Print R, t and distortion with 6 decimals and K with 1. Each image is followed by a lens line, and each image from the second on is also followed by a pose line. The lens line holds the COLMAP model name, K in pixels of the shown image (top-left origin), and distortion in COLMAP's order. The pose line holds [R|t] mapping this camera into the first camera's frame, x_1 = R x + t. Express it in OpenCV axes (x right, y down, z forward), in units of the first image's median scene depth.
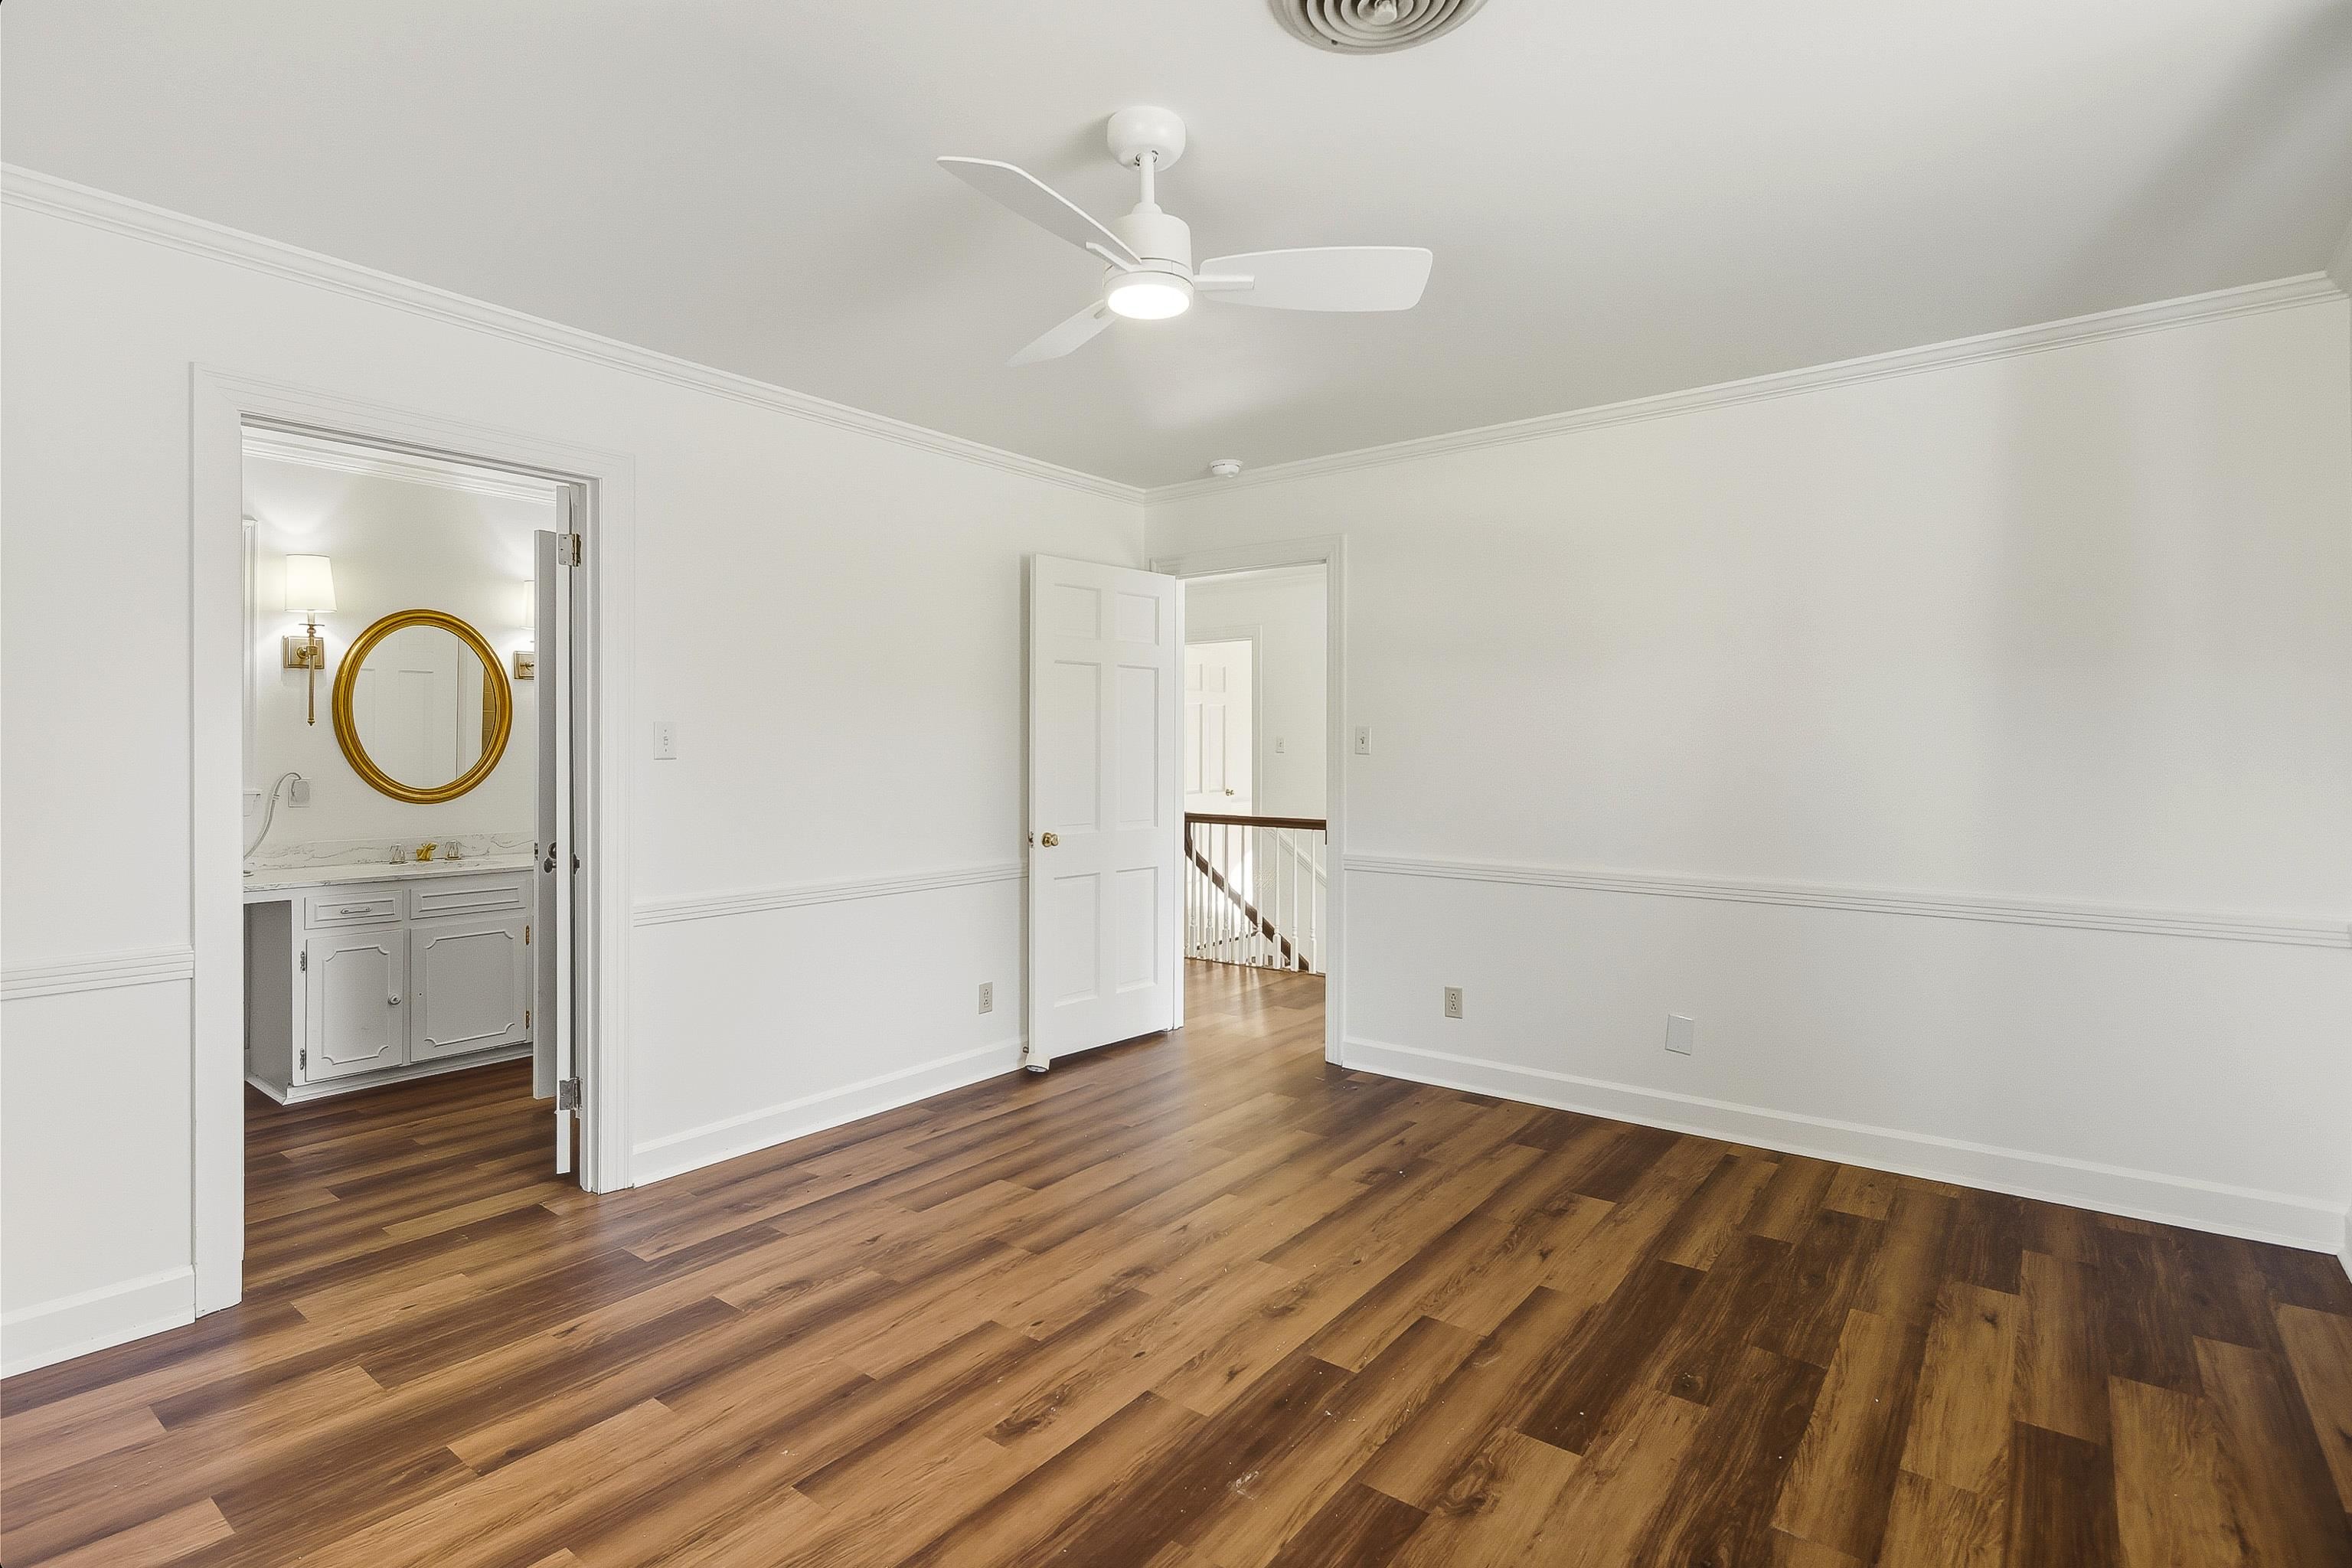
lens RADIAL K [[1145.7, 0, 1160.5], [0, 1145.7, 768.8], [0, 0, 1]] dist [0.006949, -0.000246]
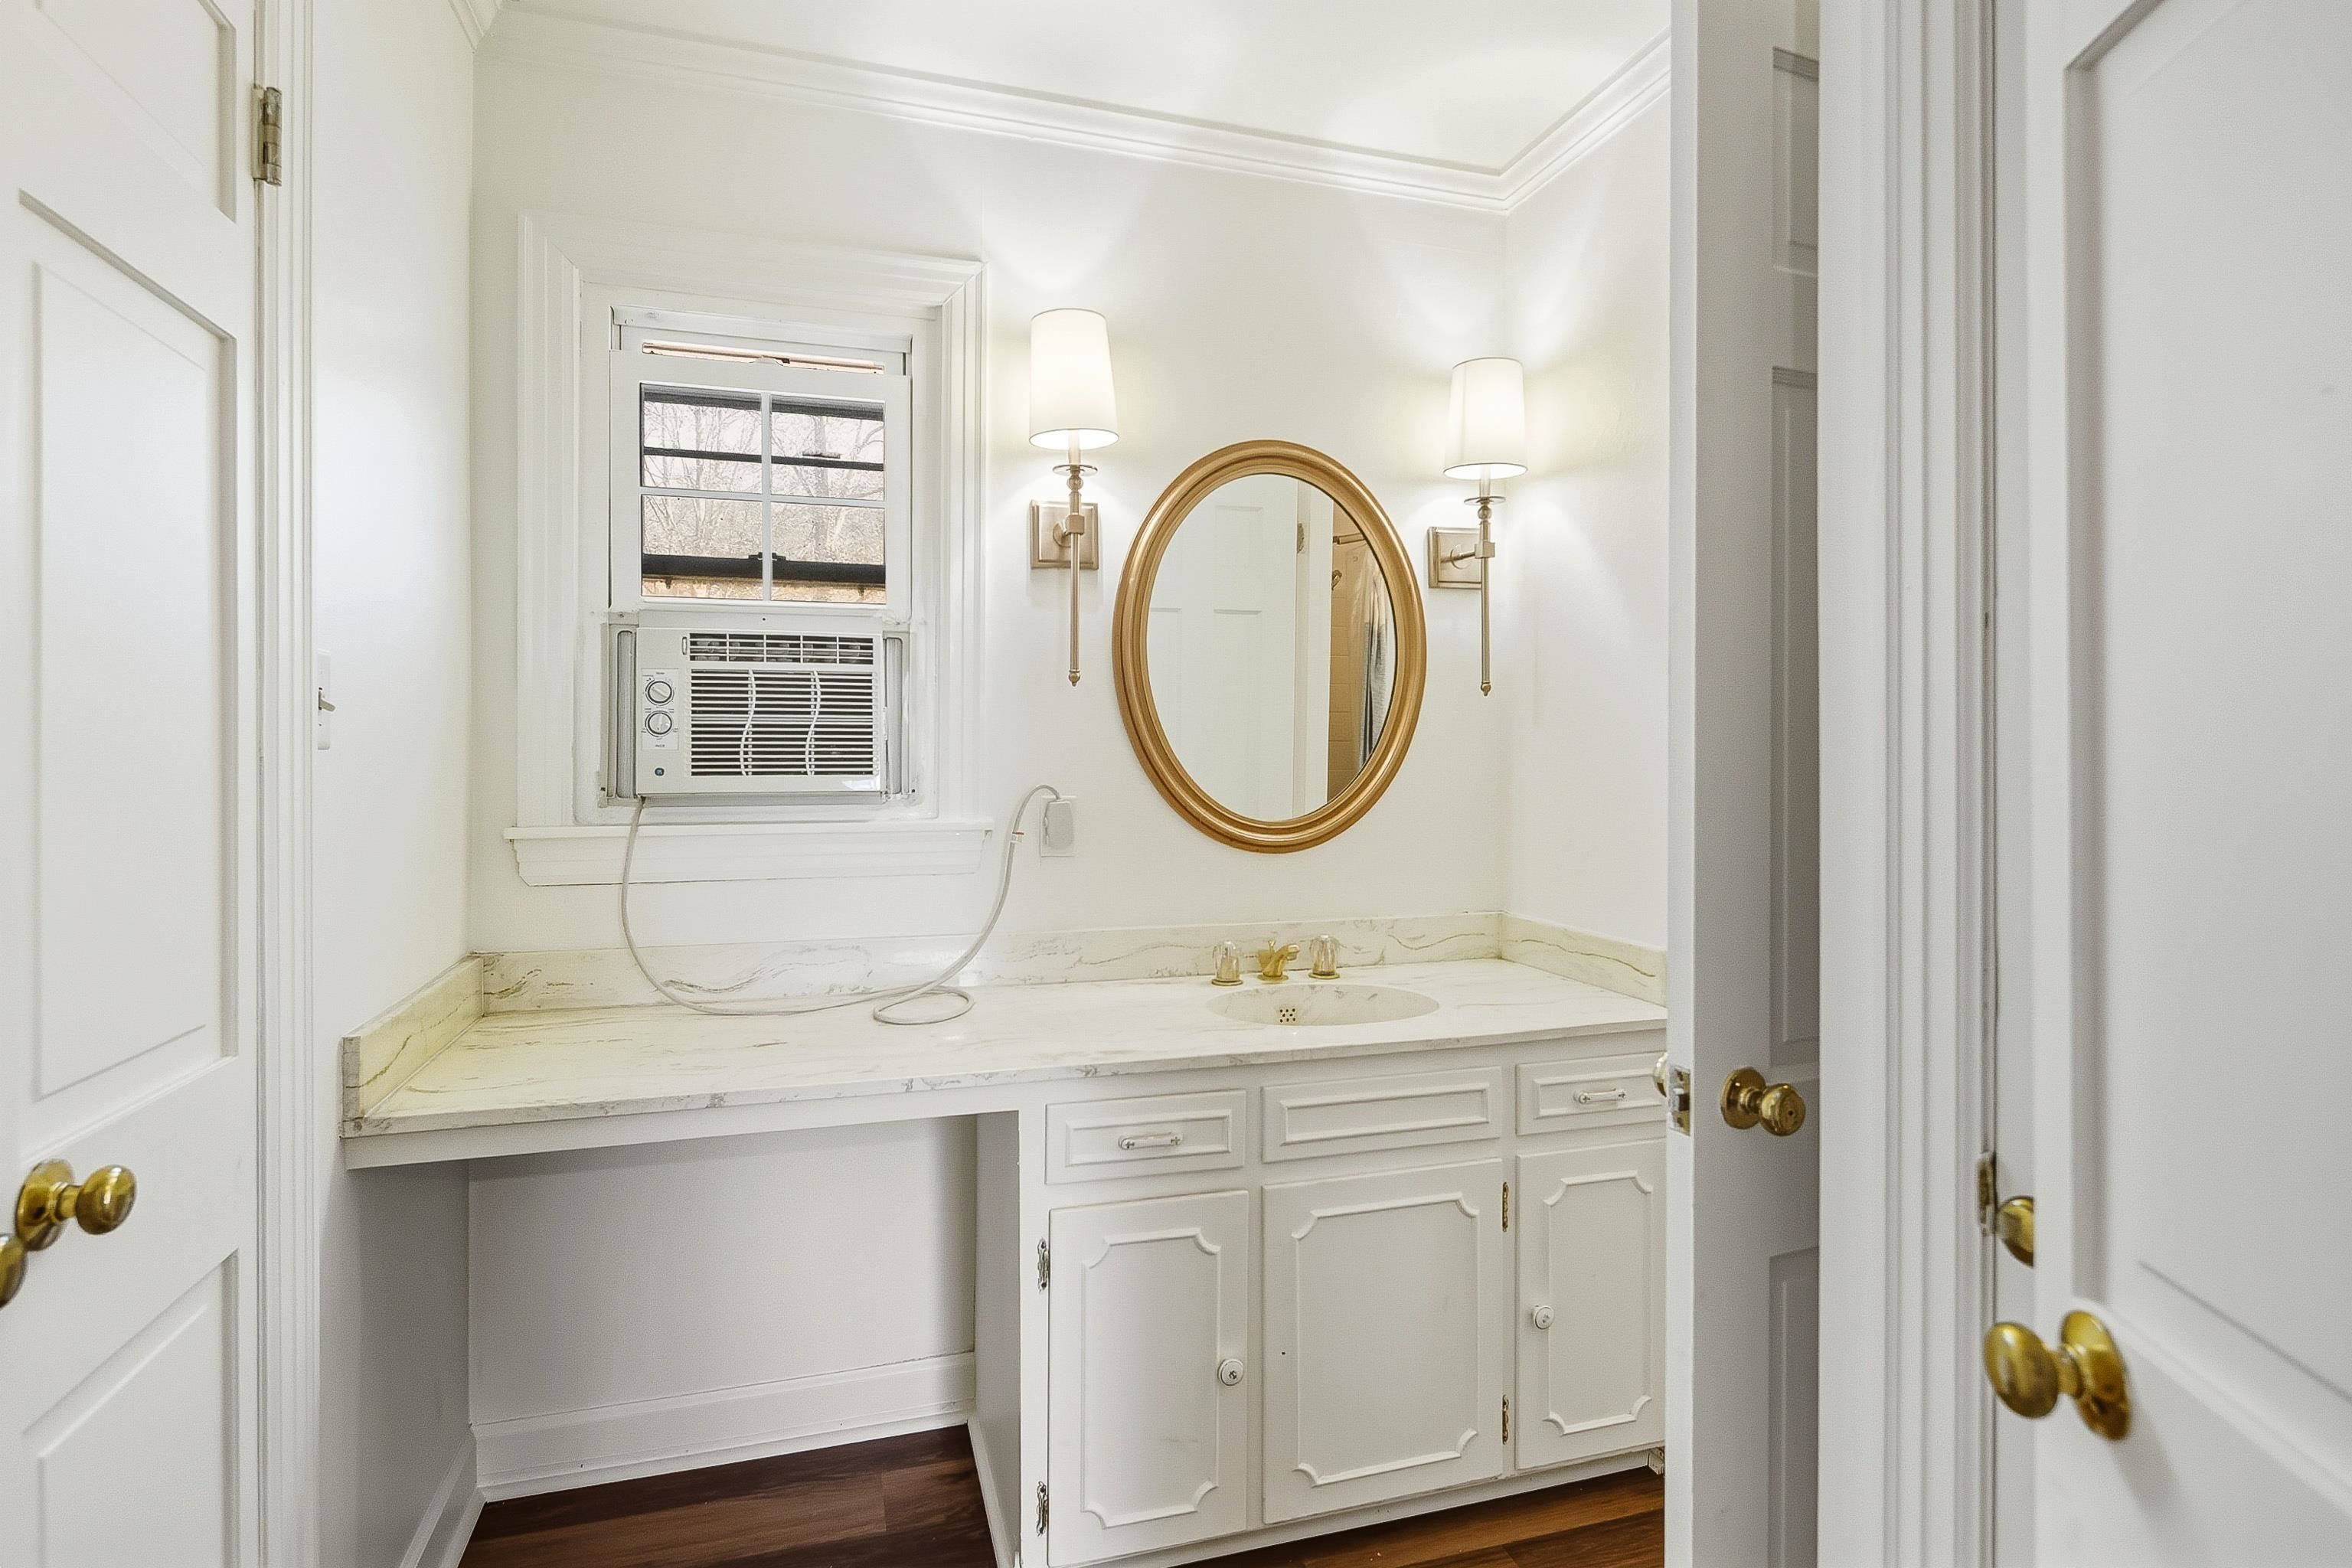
lens RADIAL K [[1145.7, 0, 1170.0], [0, 1145.7, 770.5], [0, 0, 1]] dist [0.006949, -0.000246]
pose [[0.826803, 0.003341, -0.562481, -0.441066], [-0.003214, 0.999994, 0.001214, -0.004277], [0.562482, 0.000804, 0.826809, 0.632296]]
